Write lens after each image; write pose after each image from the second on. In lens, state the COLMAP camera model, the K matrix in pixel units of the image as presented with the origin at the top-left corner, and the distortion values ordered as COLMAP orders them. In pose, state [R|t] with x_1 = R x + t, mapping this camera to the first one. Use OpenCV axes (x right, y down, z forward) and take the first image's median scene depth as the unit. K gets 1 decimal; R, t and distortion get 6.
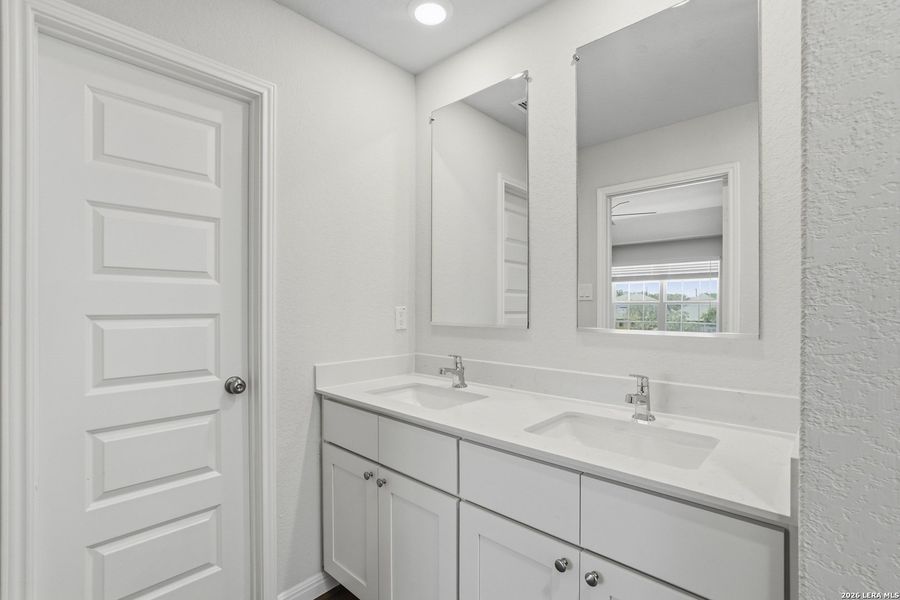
lens RADIAL K [[417.5, 0, 447.7], [0, 417.5, 306.5], [0, 0, 1]] dist [-0.022641, 0.010488]
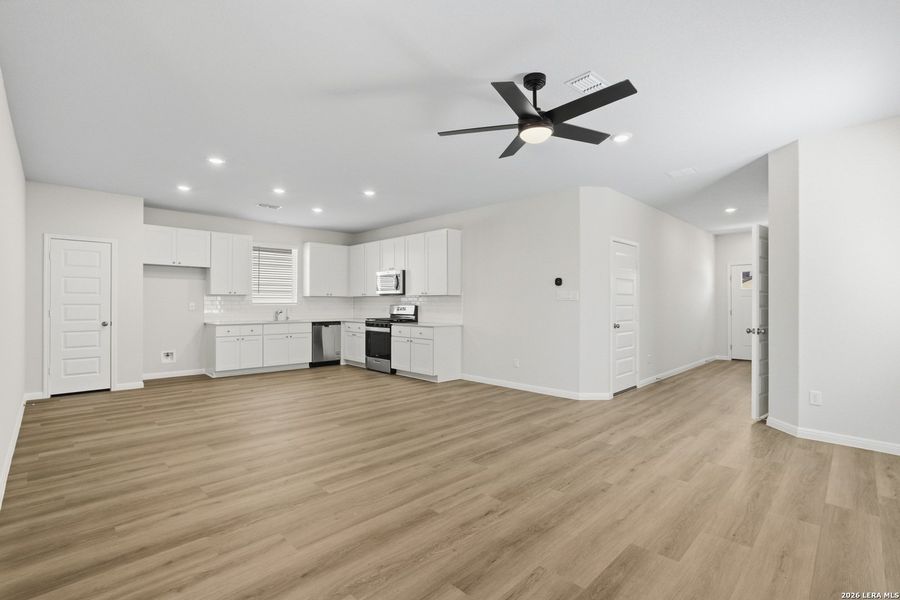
lens RADIAL K [[417.5, 0, 454.0], [0, 417.5, 302.4], [0, 0, 1]] dist [-0.022641, 0.010488]
pose [[0.999276, 0.002313, -0.037987, 2.762225], [-0.002120, 0.999985, 0.005123, -0.019561], [0.037998, -0.005039, 0.999265, -2.575906]]
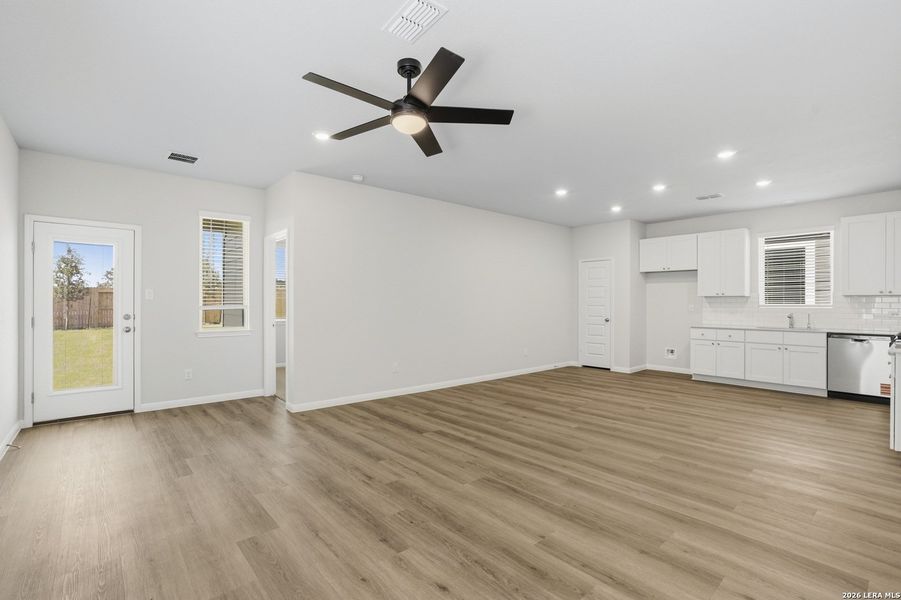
lens RADIAL K [[418.0, 0, 447.2], [0, 418.0, 304.0], [0, 0, 1]] dist [-0.022641, 0.010488]
pose [[-0.115251, -0.000482, -0.993336, 4.789957], [0.006099, 0.999981, -0.001193, -0.005509], [0.993318, -0.006196, -0.115245, -0.315244]]
